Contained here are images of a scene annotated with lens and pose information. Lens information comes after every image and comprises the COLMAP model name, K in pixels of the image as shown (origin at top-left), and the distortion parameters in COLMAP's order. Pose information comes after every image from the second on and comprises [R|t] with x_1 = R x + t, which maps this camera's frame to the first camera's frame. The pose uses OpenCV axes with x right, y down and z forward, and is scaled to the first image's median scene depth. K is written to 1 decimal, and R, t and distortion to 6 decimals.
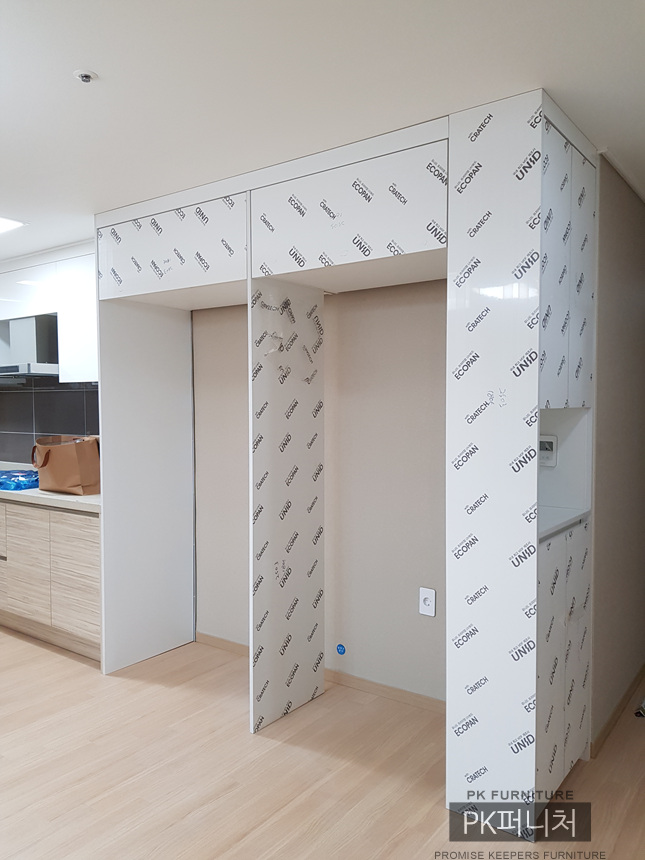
lens RADIAL K [[675.7, 0, 322.5], [0, 675.7, 430.0], [0, 0, 1]] dist [0.066206, -0.116980]
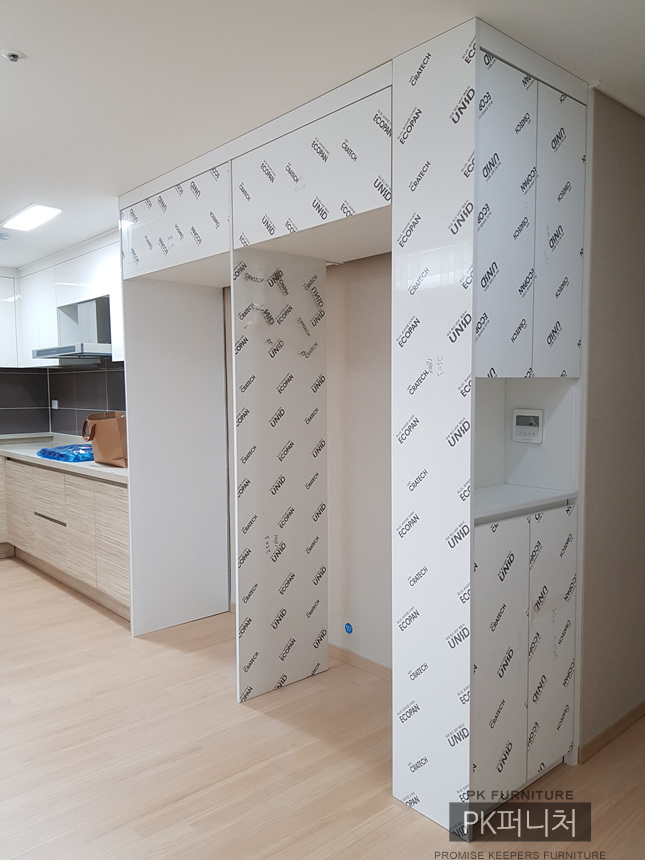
lens RADIAL K [[675.0, 0, 324.9], [0, 675.0, 438.2], [0, 0, 1]] dist [0.066707, -0.118044]
pose [[0.978713, 0.013056, -0.204817, 0.219941], [-0.005751, 0.999327, 0.036221, 0.013503], [0.205152, -0.034272, 0.978130, 0.046449]]
